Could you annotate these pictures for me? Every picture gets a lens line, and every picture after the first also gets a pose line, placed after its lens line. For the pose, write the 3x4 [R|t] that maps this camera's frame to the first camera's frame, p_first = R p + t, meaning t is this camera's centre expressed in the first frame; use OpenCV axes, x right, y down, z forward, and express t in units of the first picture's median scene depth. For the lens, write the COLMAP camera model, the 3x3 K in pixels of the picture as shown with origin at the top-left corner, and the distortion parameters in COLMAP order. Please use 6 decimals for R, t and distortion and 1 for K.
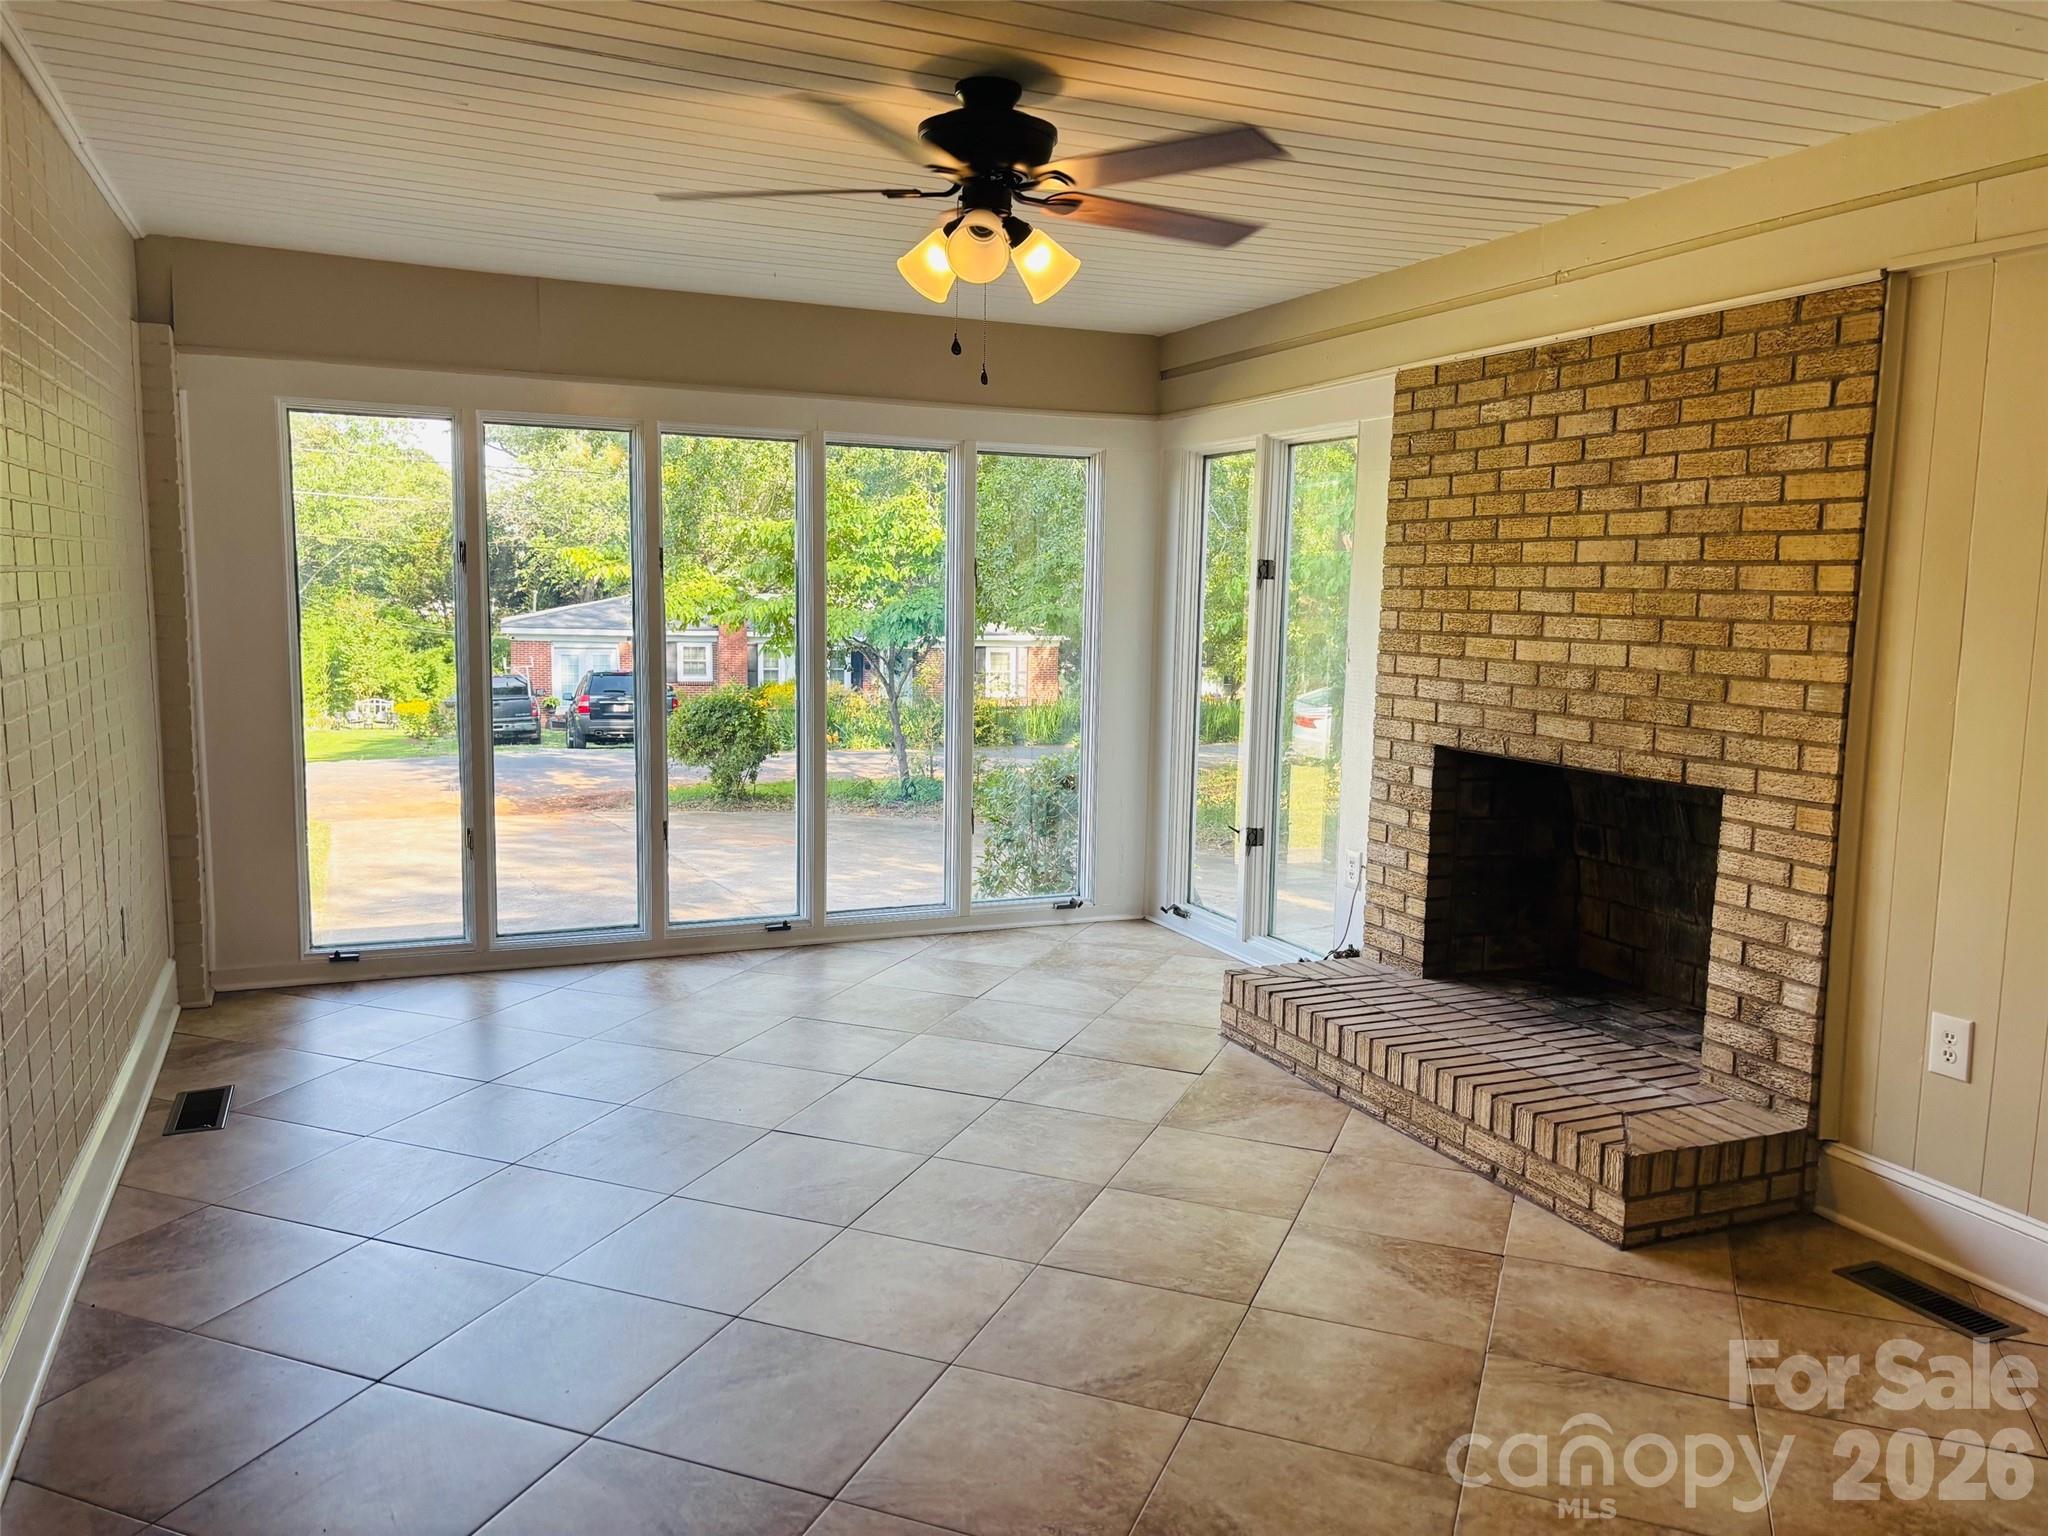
lens RADIAL K [[1549.3, 0, 1024.0], [0, 1549.3, 768.0], [0, 0, 1]] dist [0.017382, 0.001863]
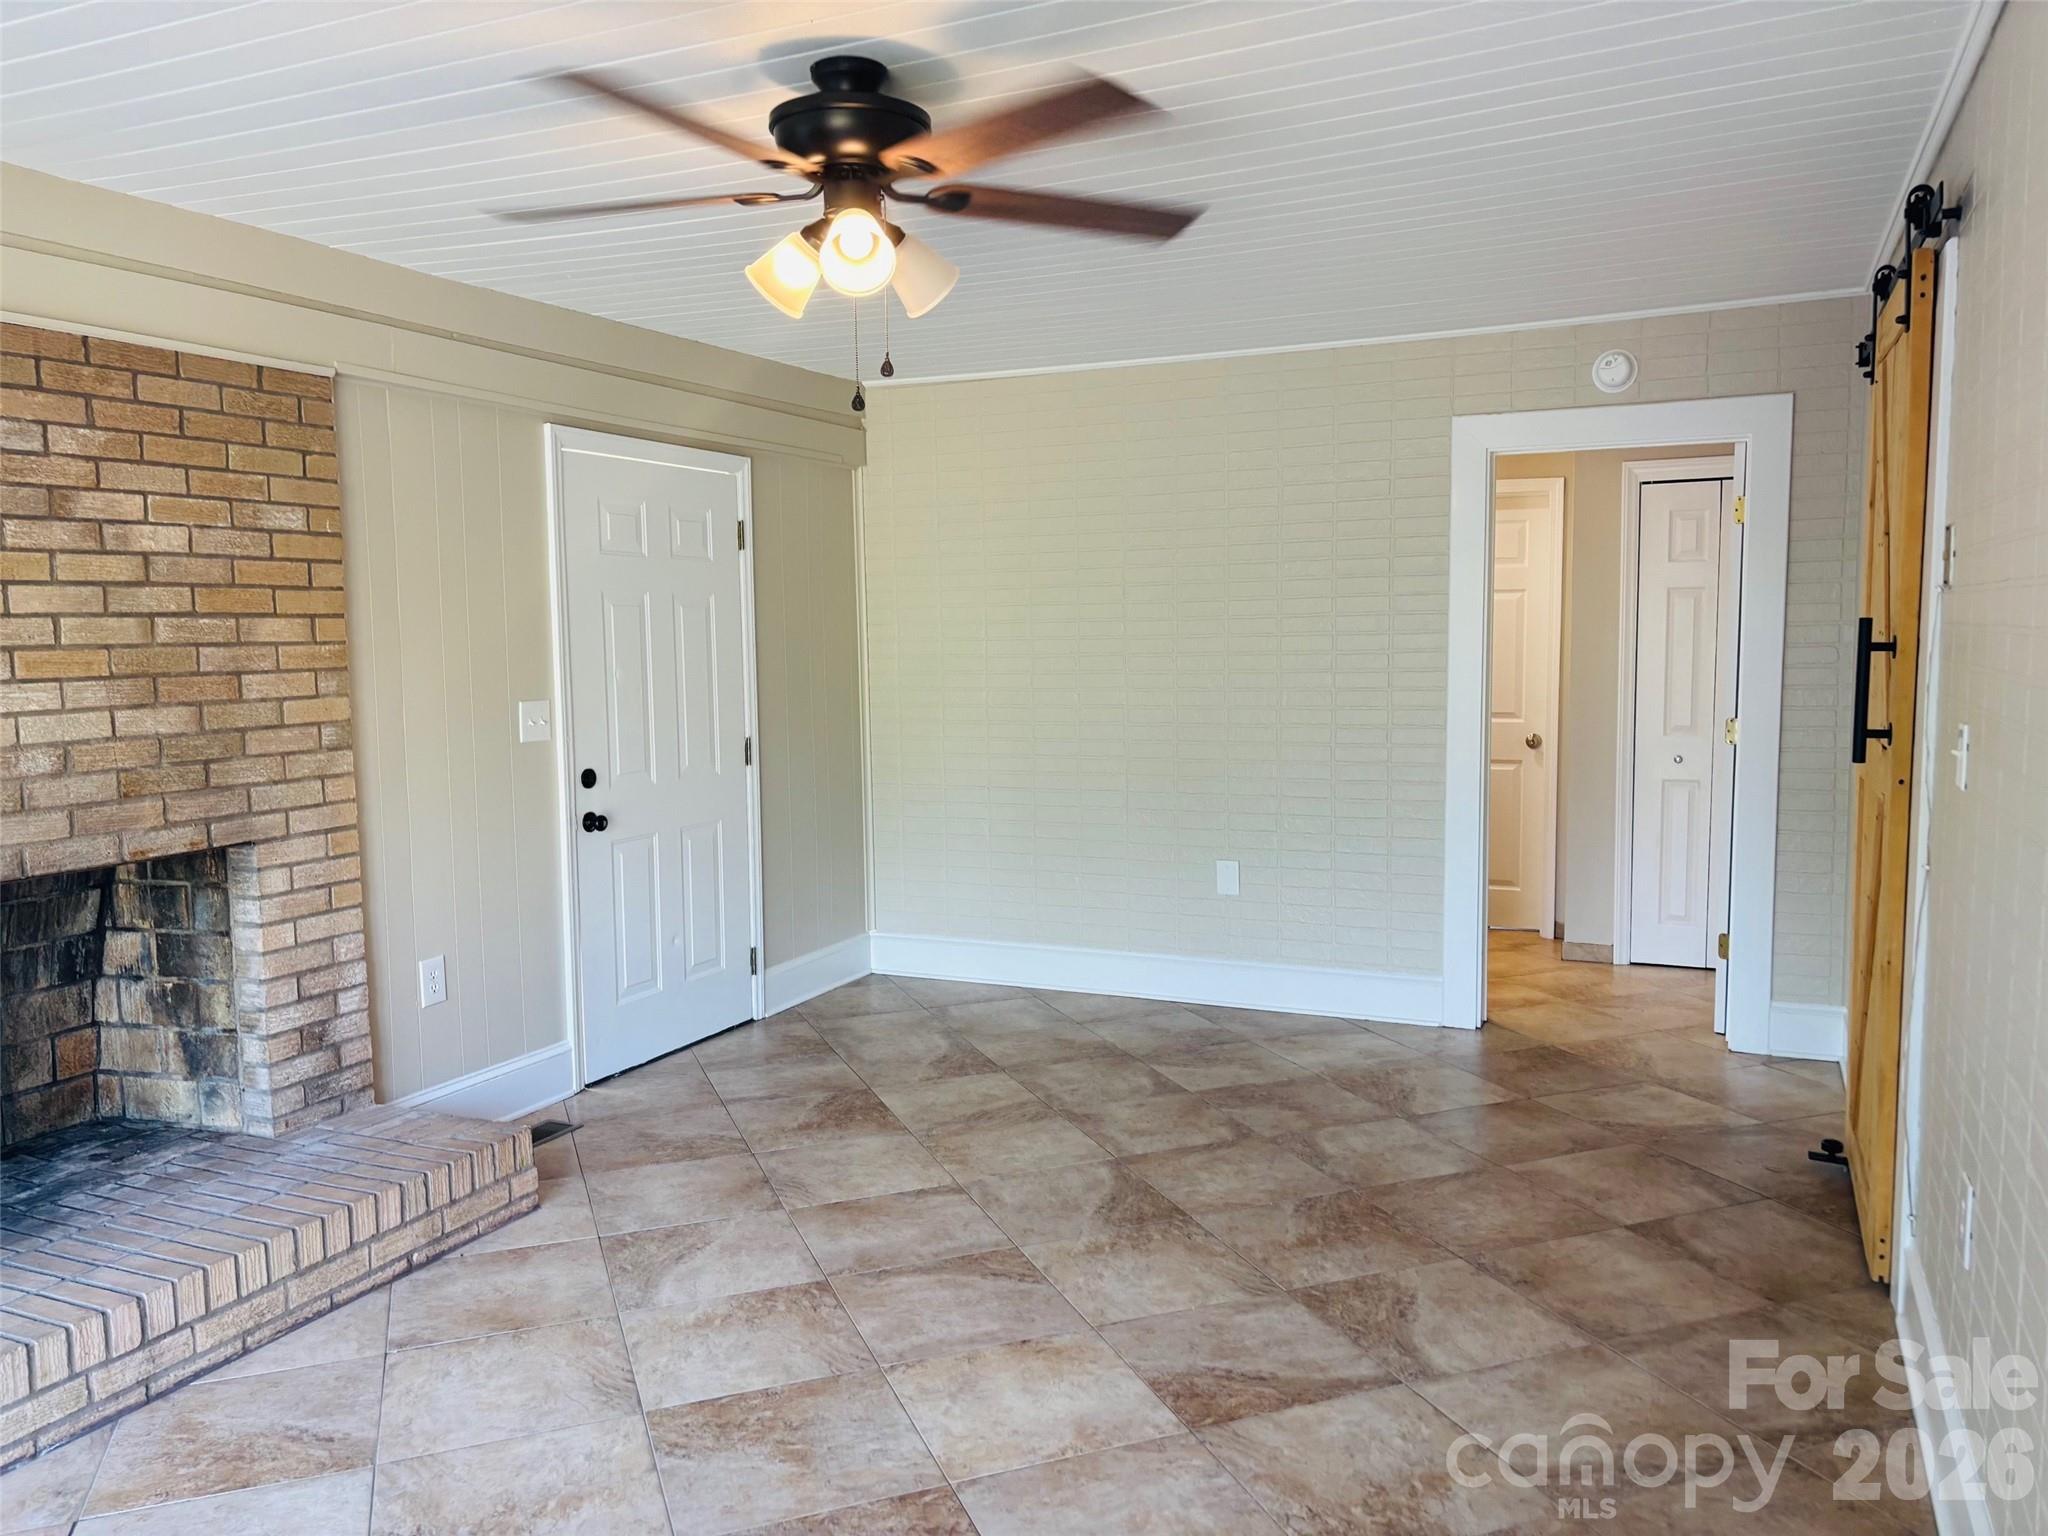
lens RADIAL K [[1549.3, 0, 1024.0], [0, 1549.3, 768.0], [0, 0, 1]] dist [0.017382, 0.001863]
pose [[-0.668851, -0.072929, 0.739811, -0.610675], [0.093929, 0.978910, 0.181418, -0.165415], [-0.737439, 0.190831, -0.647895, 1.261564]]
